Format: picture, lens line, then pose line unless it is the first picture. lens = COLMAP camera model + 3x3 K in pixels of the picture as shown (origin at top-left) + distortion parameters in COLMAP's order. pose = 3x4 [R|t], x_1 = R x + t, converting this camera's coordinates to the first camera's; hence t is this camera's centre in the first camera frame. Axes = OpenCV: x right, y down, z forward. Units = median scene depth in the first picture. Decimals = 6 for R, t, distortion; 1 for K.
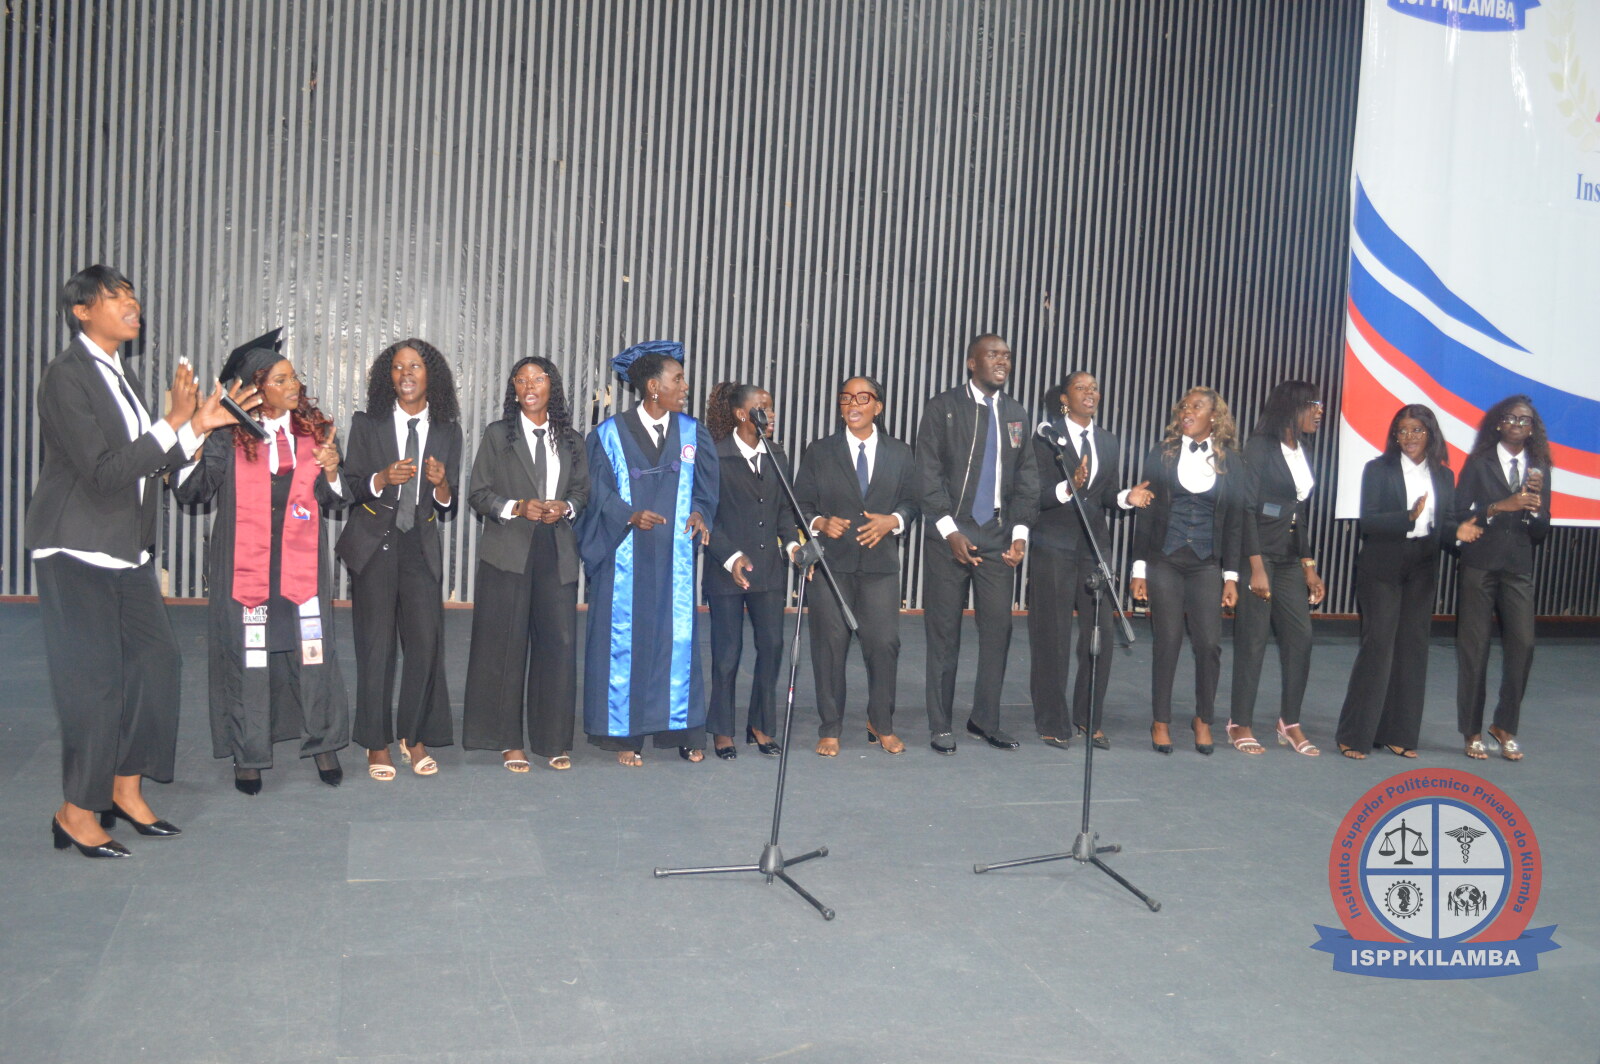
lens RADIAL K [[1482.7, 0, 838.7], [0, 1482.7, 533.7], [0, 0, 1]] dist [-0.063704, 0.004560]
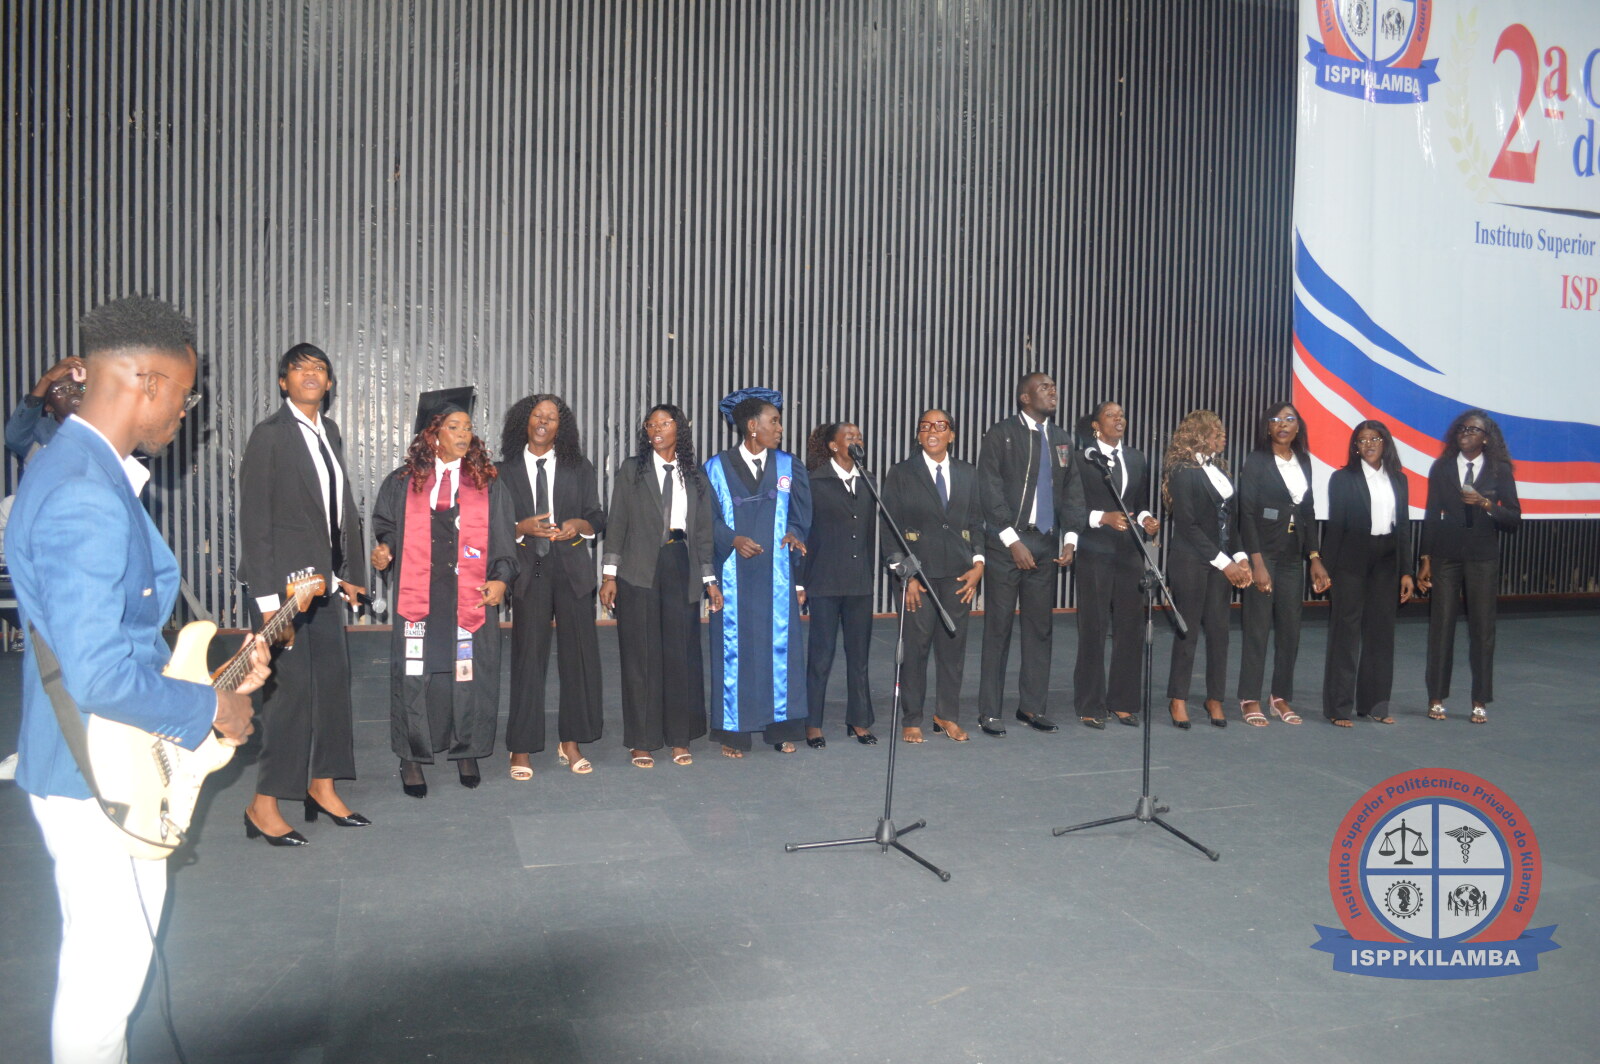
lens RADIAL K [[1288.3, 0, 800.0], [0, 1288.3, 532.0], [0, 0, 1]] dist [-0.075984, -0.006206]
pose [[0.998956, -0.037855, 0.025585, -0.112782], [0.038345, 0.999085, -0.018954, 0.003928], [-0.024845, 0.019916, 0.999493, 0.001970]]
